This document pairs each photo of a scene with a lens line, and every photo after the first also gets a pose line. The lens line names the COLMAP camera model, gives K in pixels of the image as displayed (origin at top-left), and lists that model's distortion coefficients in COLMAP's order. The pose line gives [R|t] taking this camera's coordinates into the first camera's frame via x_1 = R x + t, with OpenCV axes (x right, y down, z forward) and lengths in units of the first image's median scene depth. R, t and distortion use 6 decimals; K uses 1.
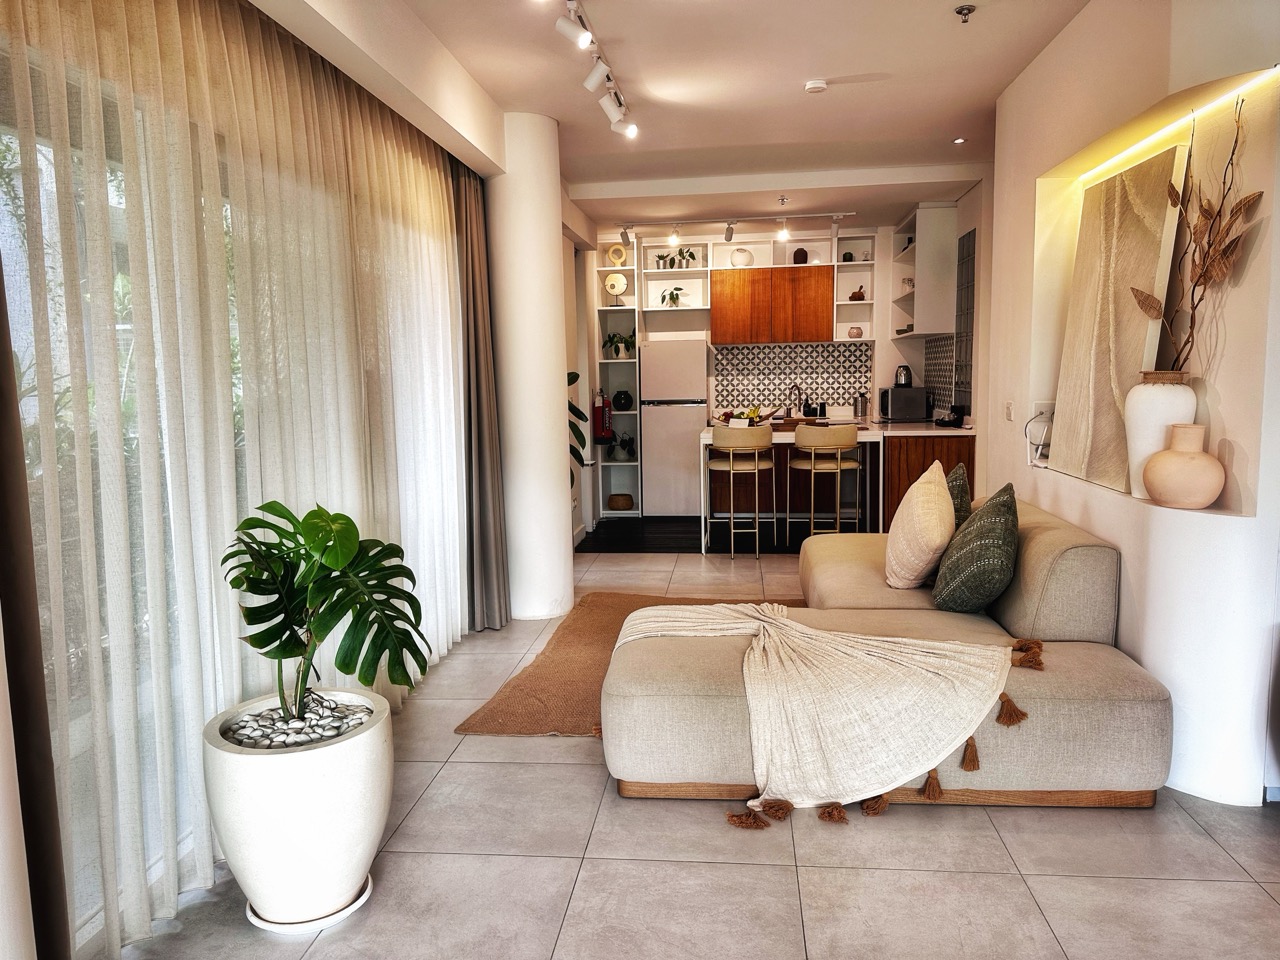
lens RADIAL K [[897.1, 0, 640.0], [0, 897.1, 480.0], [0, 0, 1]] dist [0.118187, -0.183523]
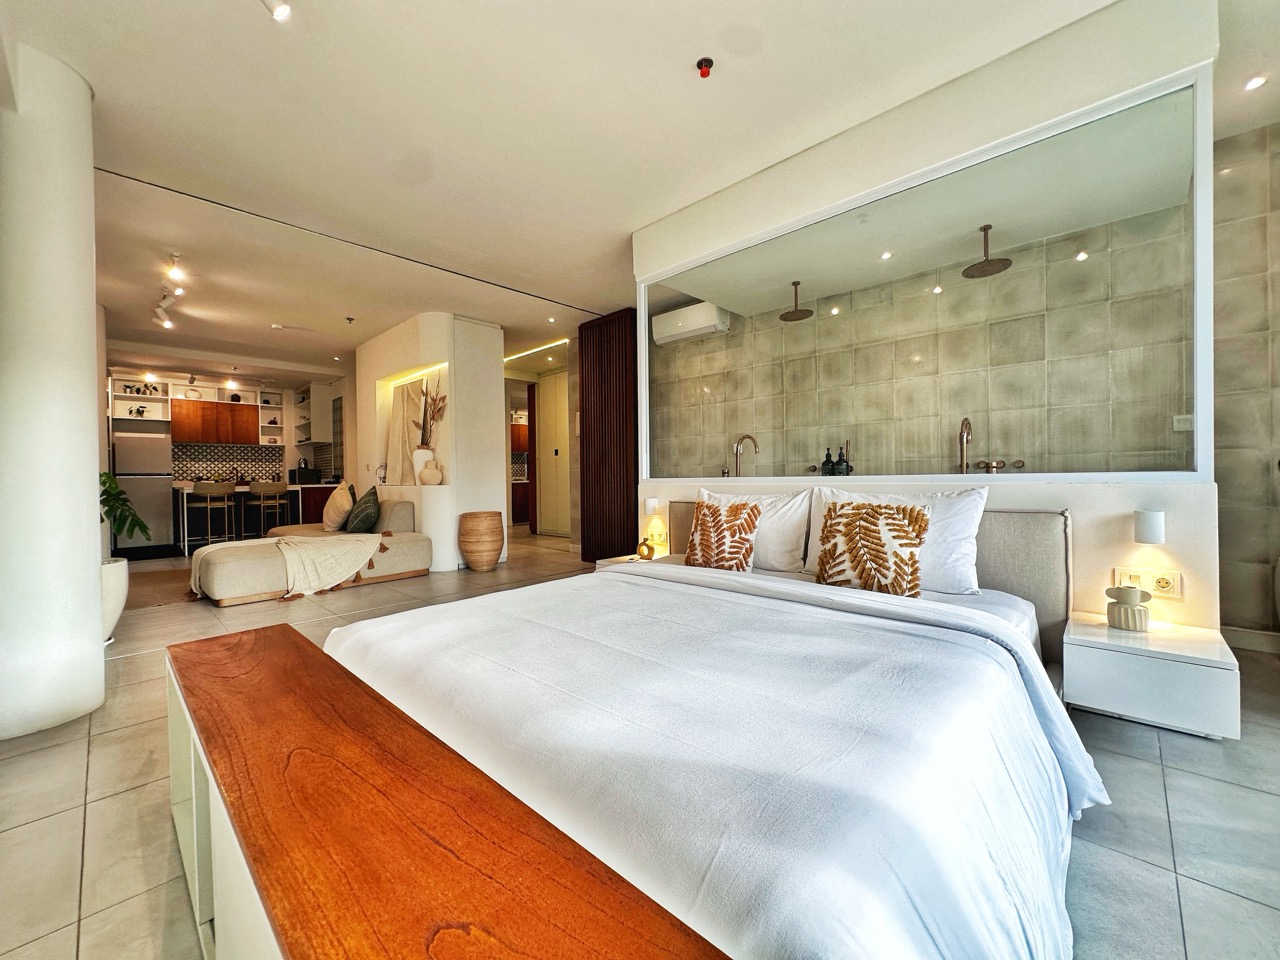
lens RADIAL K [[511.1, 0, 640.0], [0, 511.1, 480.0], [0, 0, 1]] dist [-0.010394, 0.000064]
pose [[0.606522, 0.011254, 0.794987, -0.157687], [0.092103, 0.992173, -0.084314, 0.088156], [-0.789714, 0.124359, 0.600738, -0.269351]]
